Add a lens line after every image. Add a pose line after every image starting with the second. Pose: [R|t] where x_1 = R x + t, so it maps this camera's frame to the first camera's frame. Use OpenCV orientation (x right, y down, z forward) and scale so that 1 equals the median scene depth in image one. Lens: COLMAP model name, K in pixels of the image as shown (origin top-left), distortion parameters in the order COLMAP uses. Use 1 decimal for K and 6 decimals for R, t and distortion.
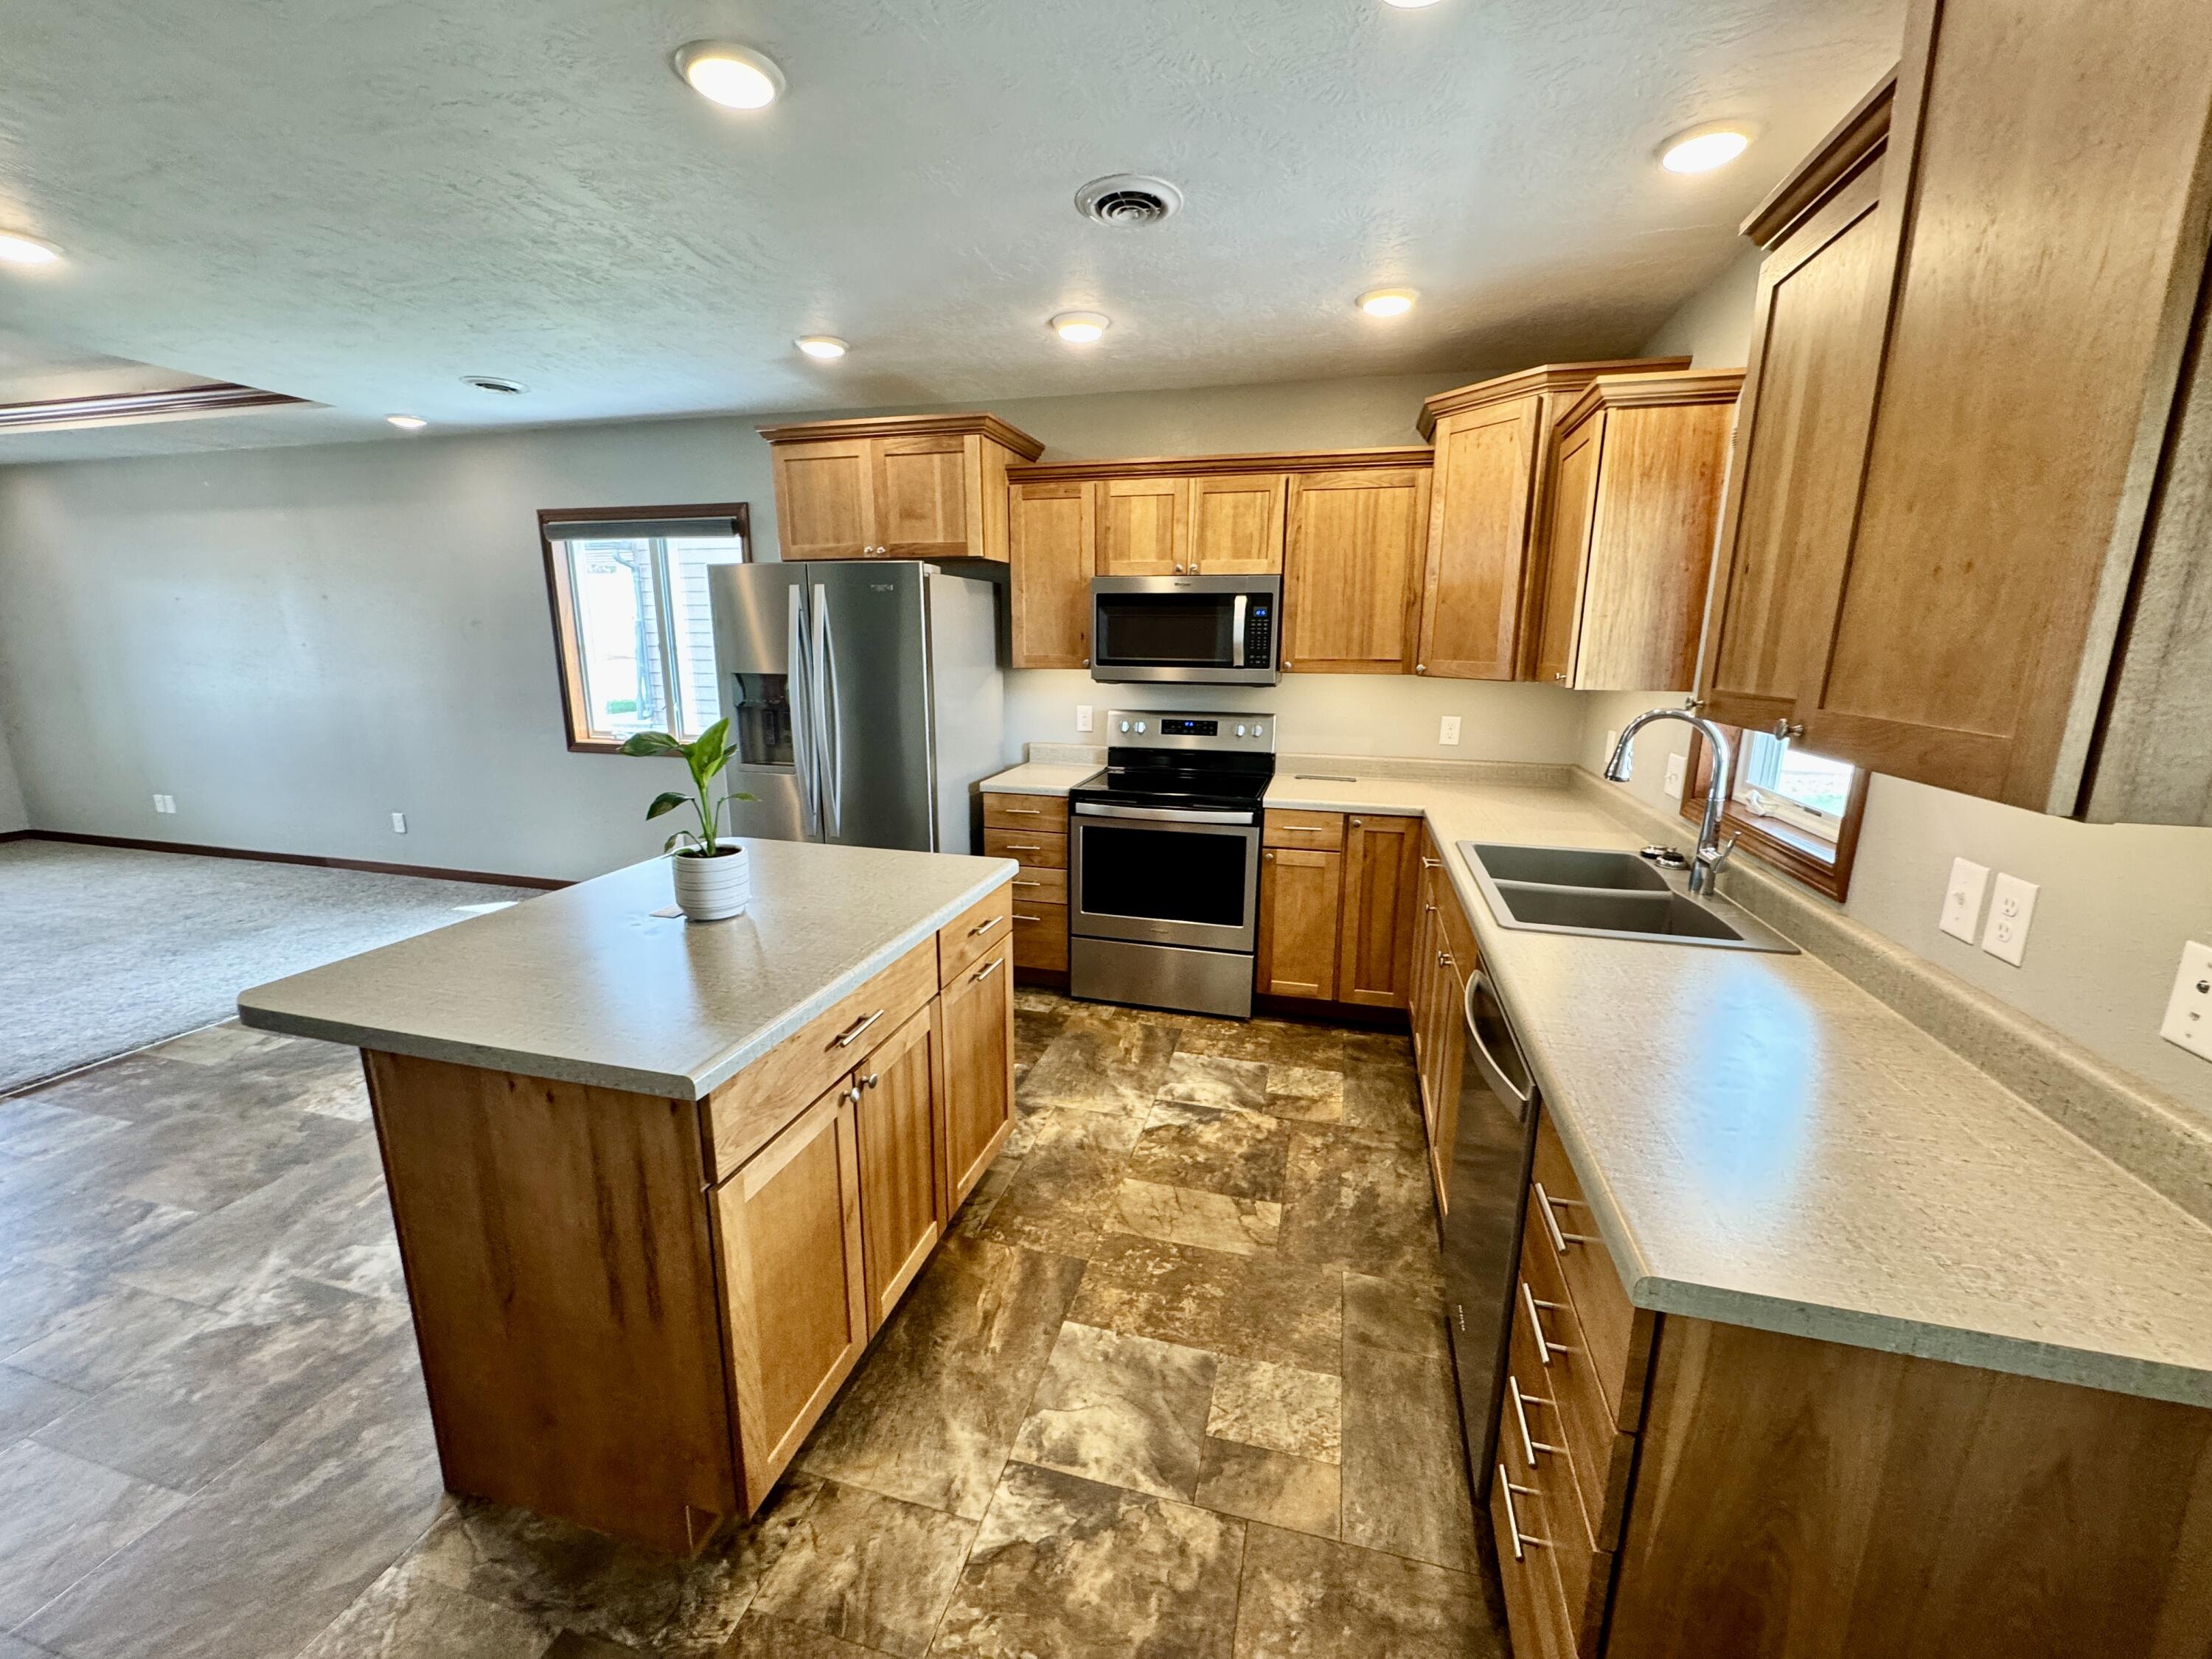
lens RADIAL K [[891.0, 0, 1103.1], [0, 891.0, 810.8], [0, 0, 1]] dist [0.000416, 0.000192]
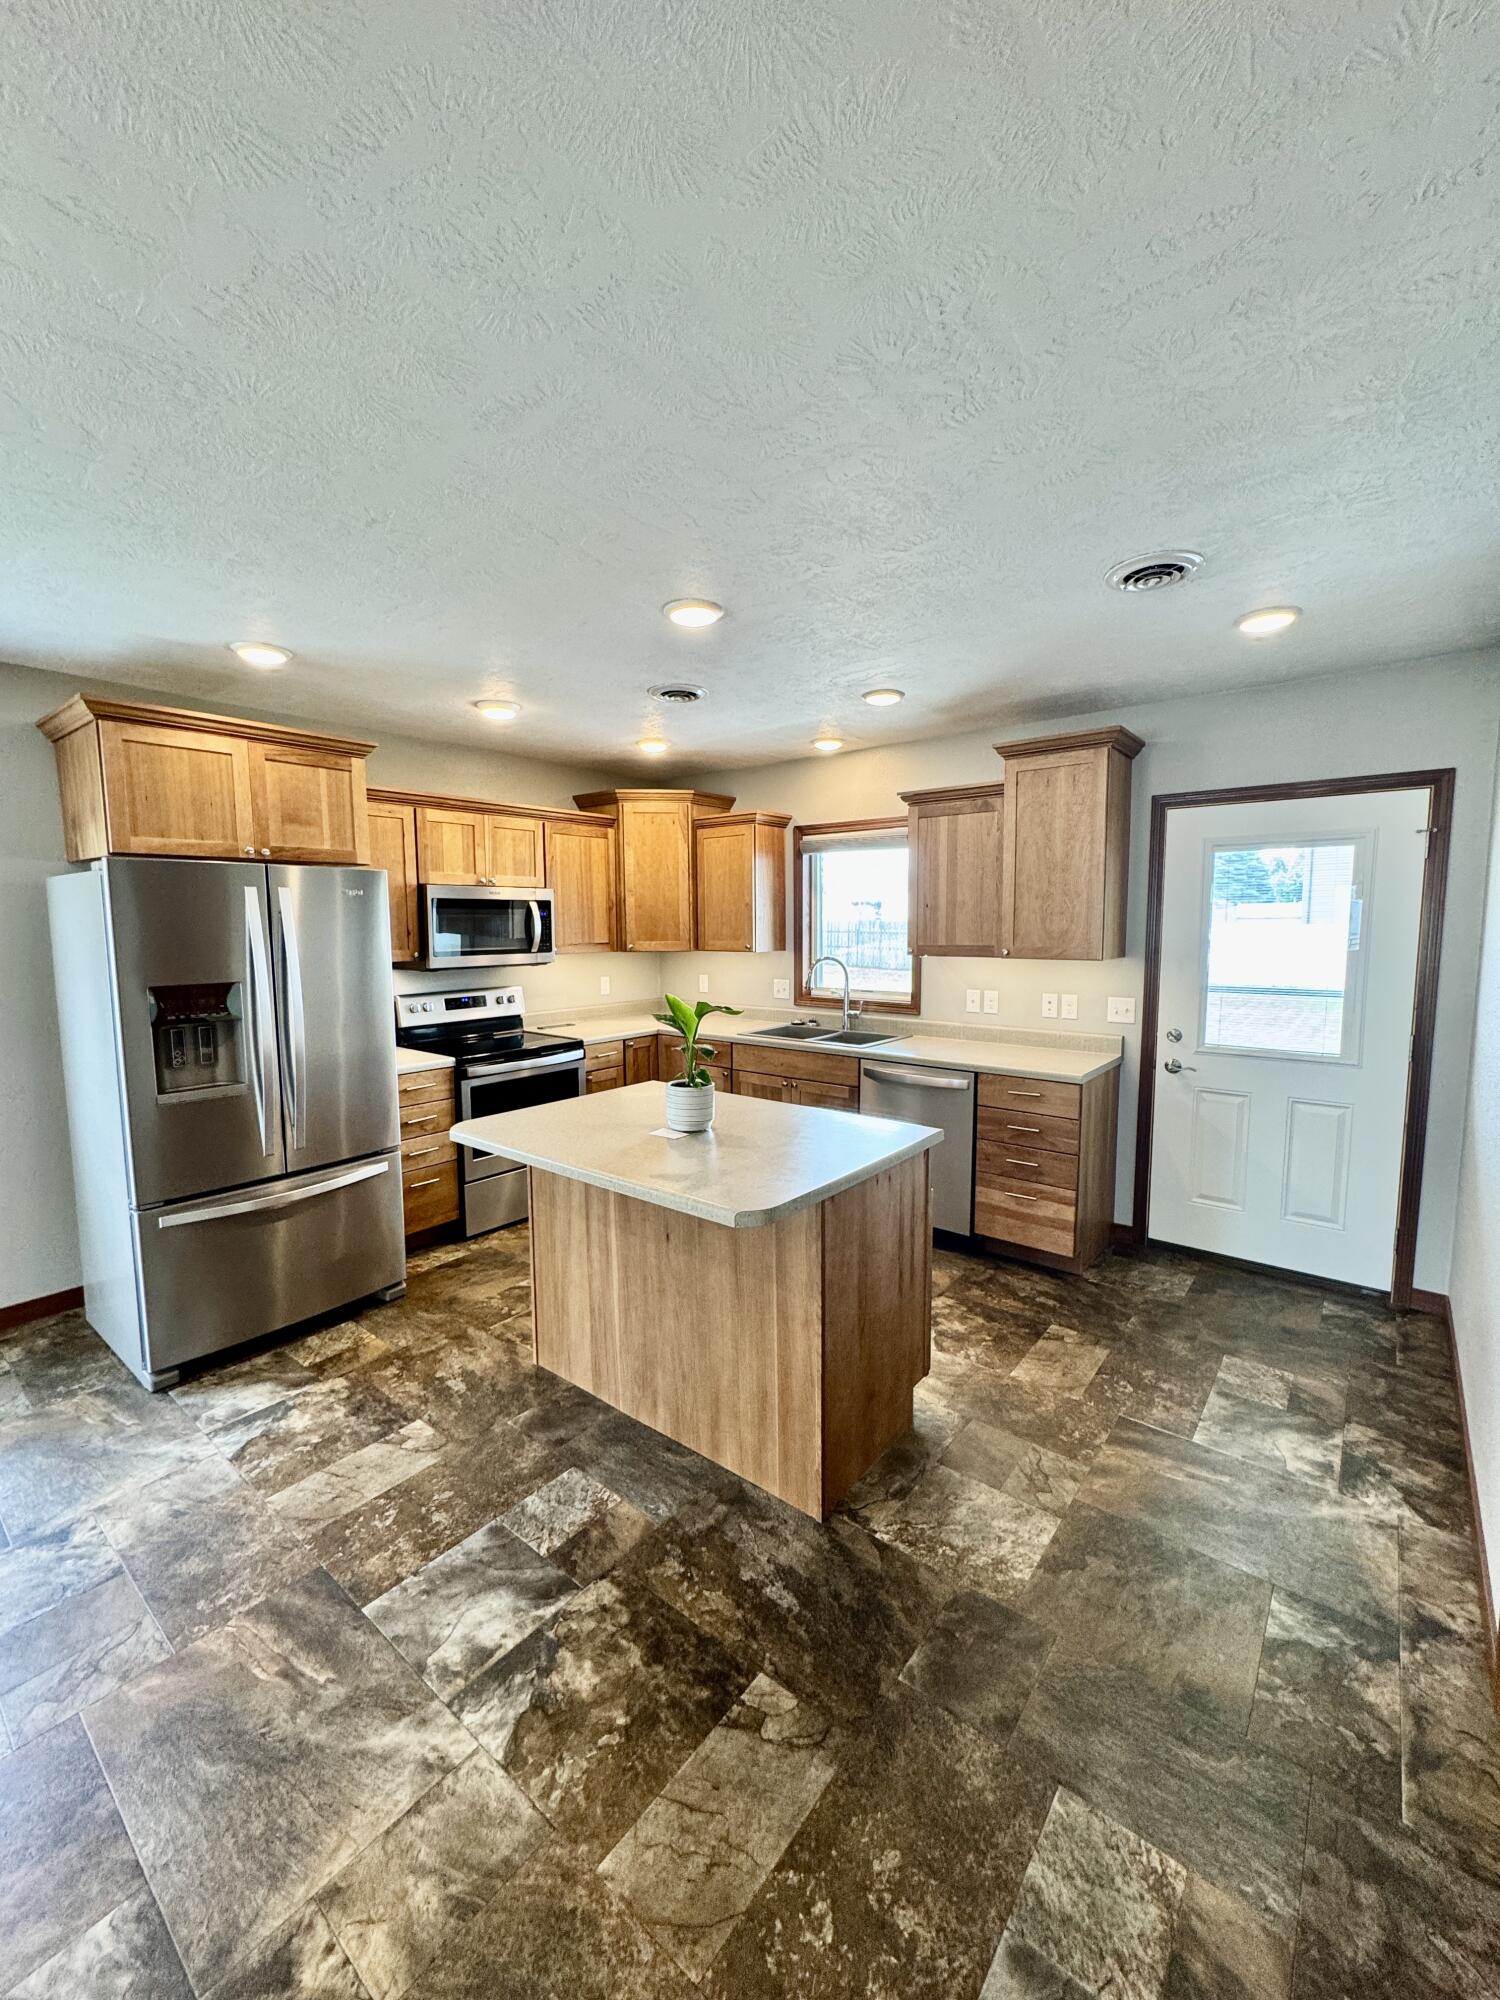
lens RADIAL K [[805.6, 0, 755.2], [0, 805.6, 1014.0], [0, 0, 1]] dist [0.000416, 0.000192]
pose [[0.399396, -0.115904, 0.909422, -0.753702], [0.191015, 0.980726, 0.041103, -0.043614], [-0.896658, 0.157297, 0.413838, 0.152374]]
